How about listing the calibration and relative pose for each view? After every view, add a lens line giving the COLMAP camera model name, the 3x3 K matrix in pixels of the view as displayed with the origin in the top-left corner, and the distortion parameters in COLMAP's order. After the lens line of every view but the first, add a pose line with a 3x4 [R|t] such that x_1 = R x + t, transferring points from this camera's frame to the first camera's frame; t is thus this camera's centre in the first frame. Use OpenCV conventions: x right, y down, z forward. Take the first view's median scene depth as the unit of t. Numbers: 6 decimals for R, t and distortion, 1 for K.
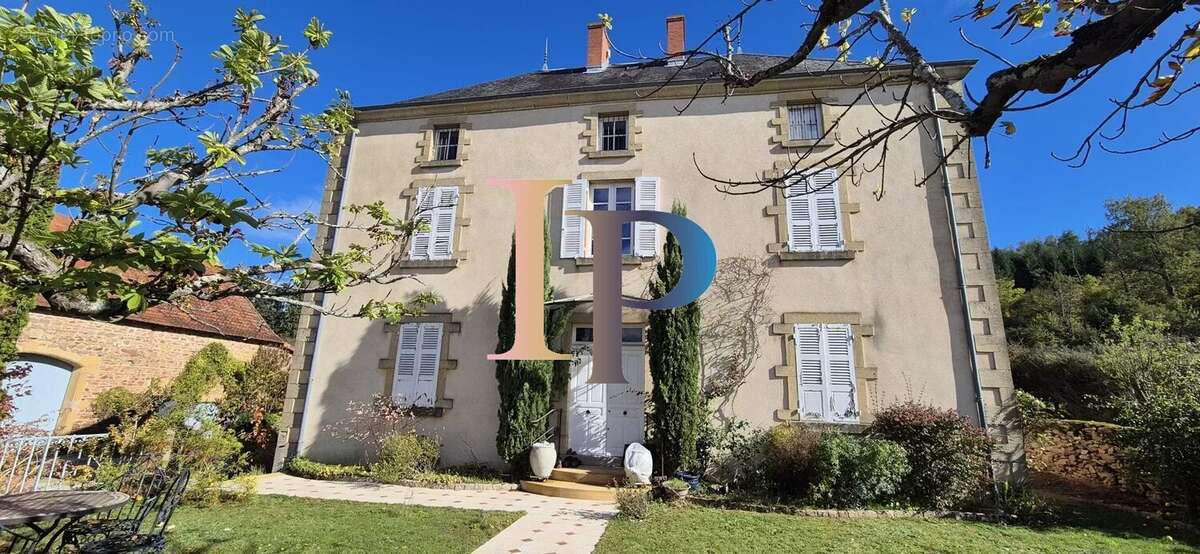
lens RADIAL K [[492.5, 0, 600.0], [0, 492.5, 277.0], [0, 0, 1]] dist [-0.000884, 0.000830]
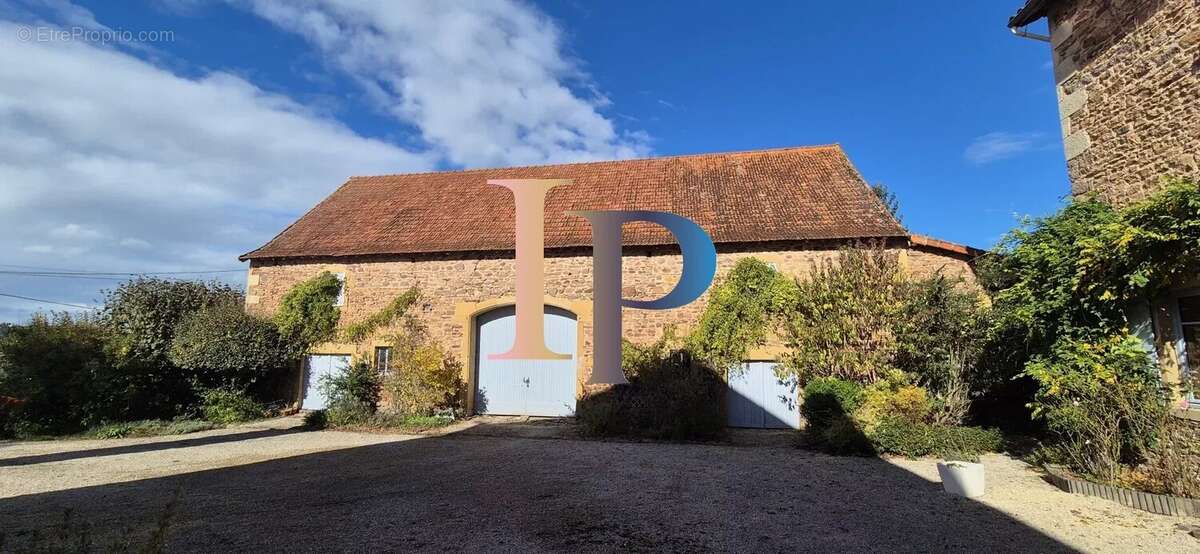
lens RADIAL K [[492.5, 0, 600.0], [0, 492.5, 277.0], [0, 0, 1]] dist [-0.000884, 0.000830]
pose [[-0.027611, -0.178863, -0.983486, -0.340572], [0.237665, 0.954475, -0.180260, 0.347104], [0.970955, -0.238717, 0.016155, 1.309306]]
